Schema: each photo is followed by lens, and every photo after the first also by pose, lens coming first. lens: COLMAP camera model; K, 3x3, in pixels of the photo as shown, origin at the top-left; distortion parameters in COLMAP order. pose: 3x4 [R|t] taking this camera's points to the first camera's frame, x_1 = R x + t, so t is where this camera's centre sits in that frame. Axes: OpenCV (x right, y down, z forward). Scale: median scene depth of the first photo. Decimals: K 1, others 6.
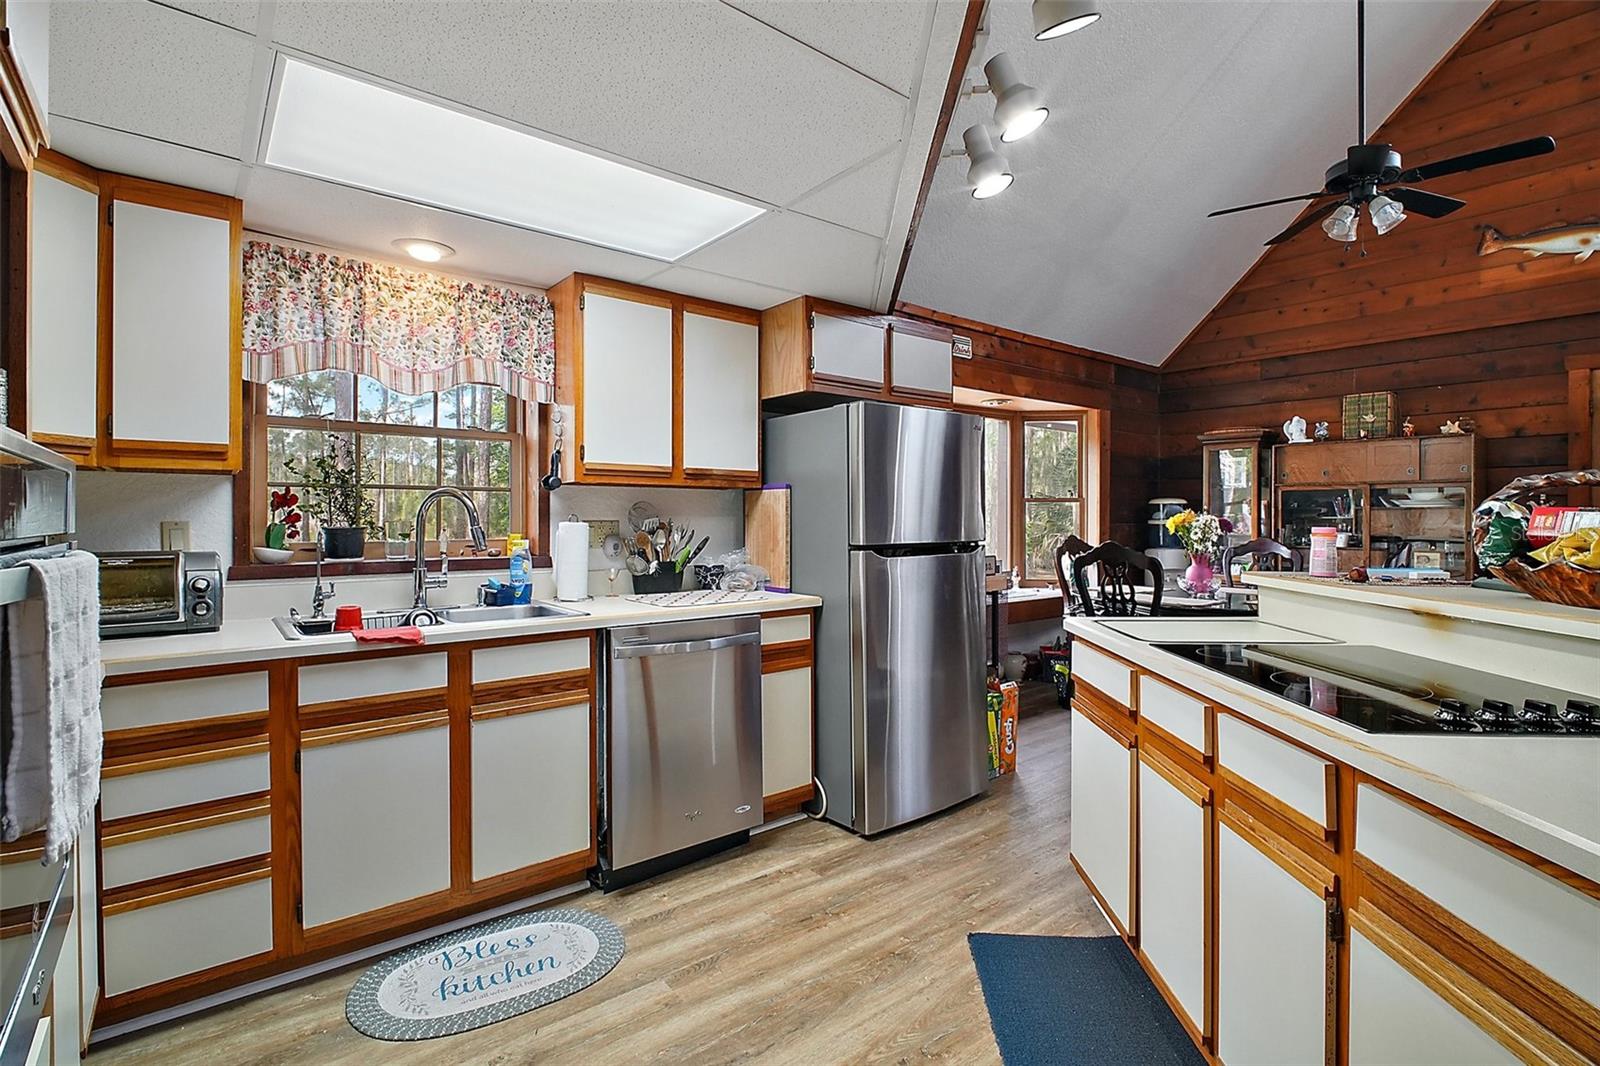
lens RADIAL K [[758.6, 0, 812.3], [0, 758.6, 519.7], [0, 0, 1]] dist [0.004910, -0.007760]
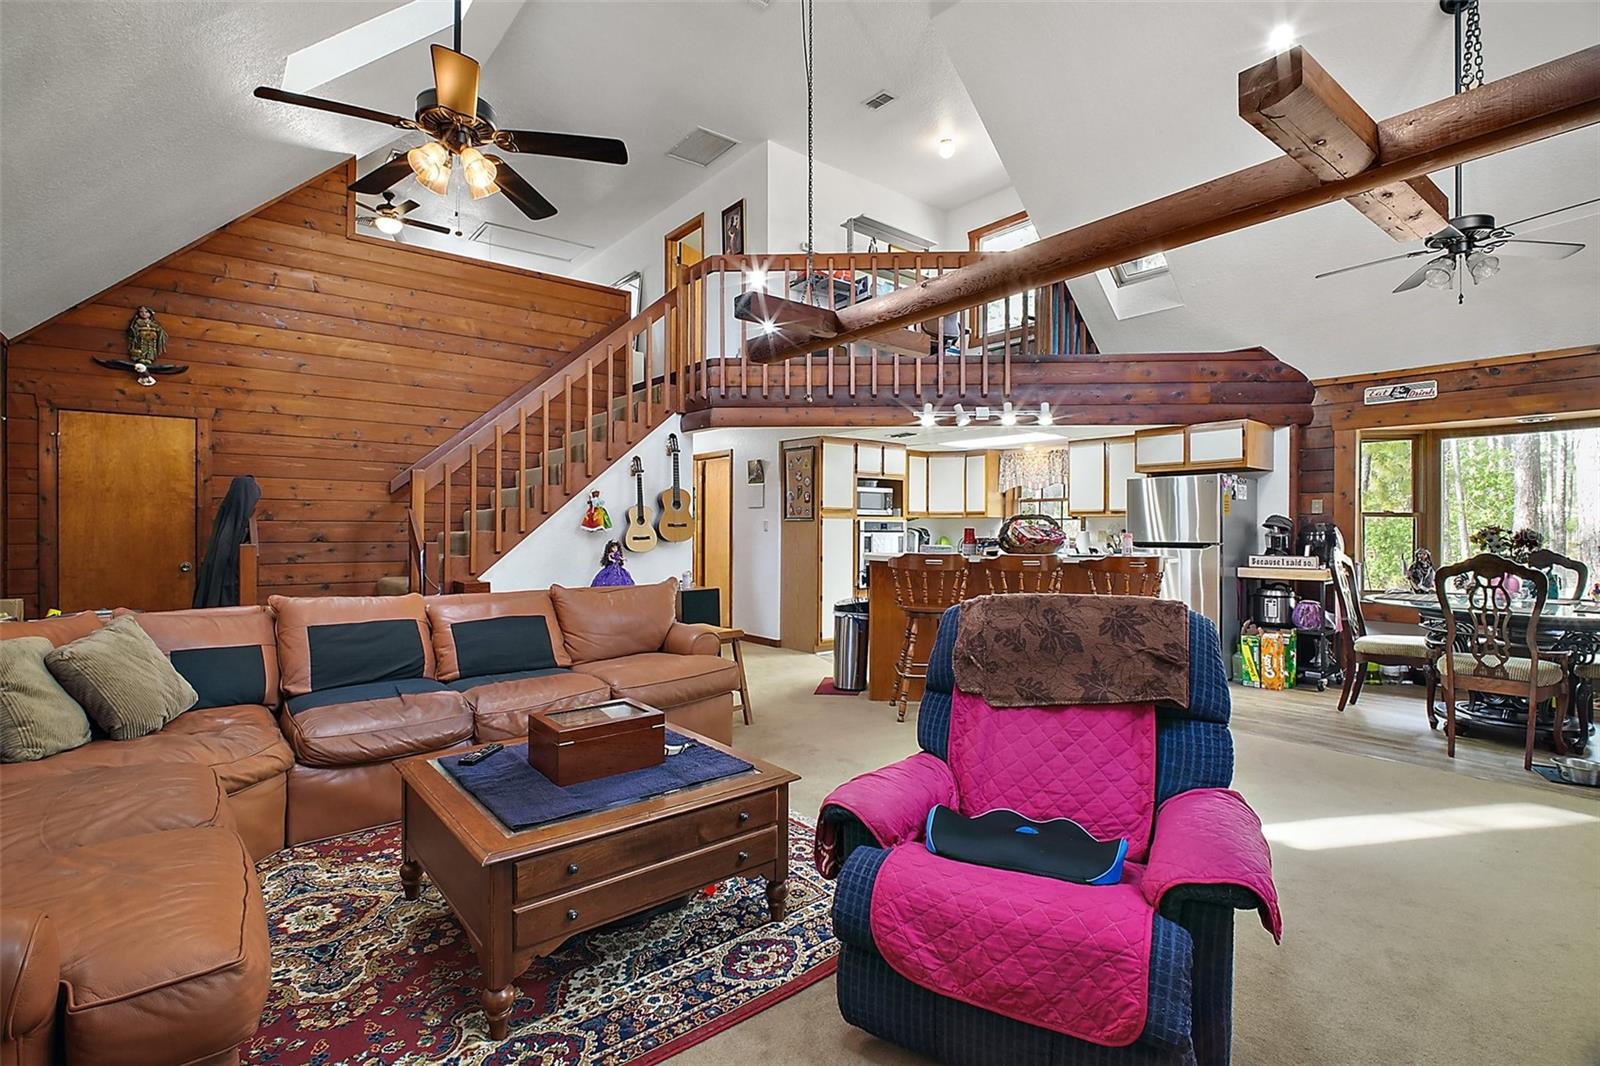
lens RADIAL K [[758.6, 0, 809.7], [0, 758.6, 534.5], [0, 0, 1]] dist [0.004910, -0.007760]
pose [[-0.001329, 0.006602, -0.999977, 2.733733], [-0.008063, 0.999946, 0.006613, 0.005572], [0.999967, 0.008071, -0.001276, 0.046432]]
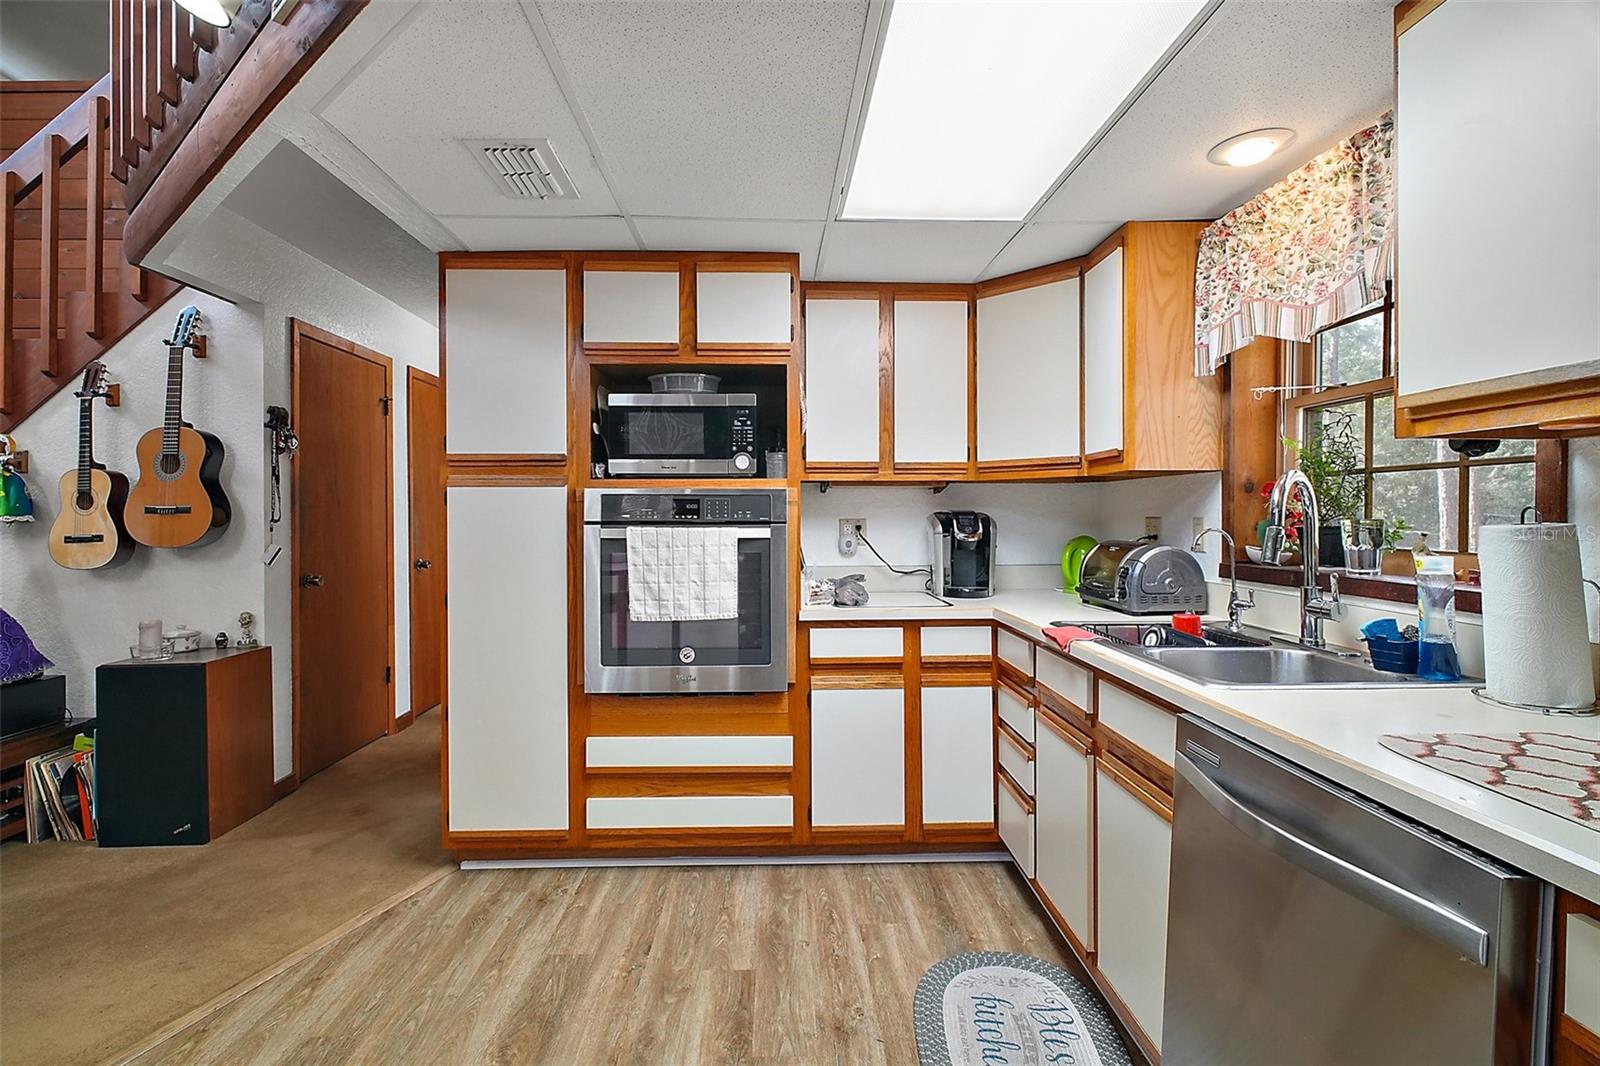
lens RADIAL K [[758.6, 0, 783.4], [0, 758.6, 518.0], [0, 0, 1]] dist [0.004910, -0.007760]
pose [[-0.635615, 0.002757, -0.772001, 0.331935], [-0.001776, 0.999986, 0.005034, -0.001054], [0.772004, 0.004570, -0.635601, 1.083624]]
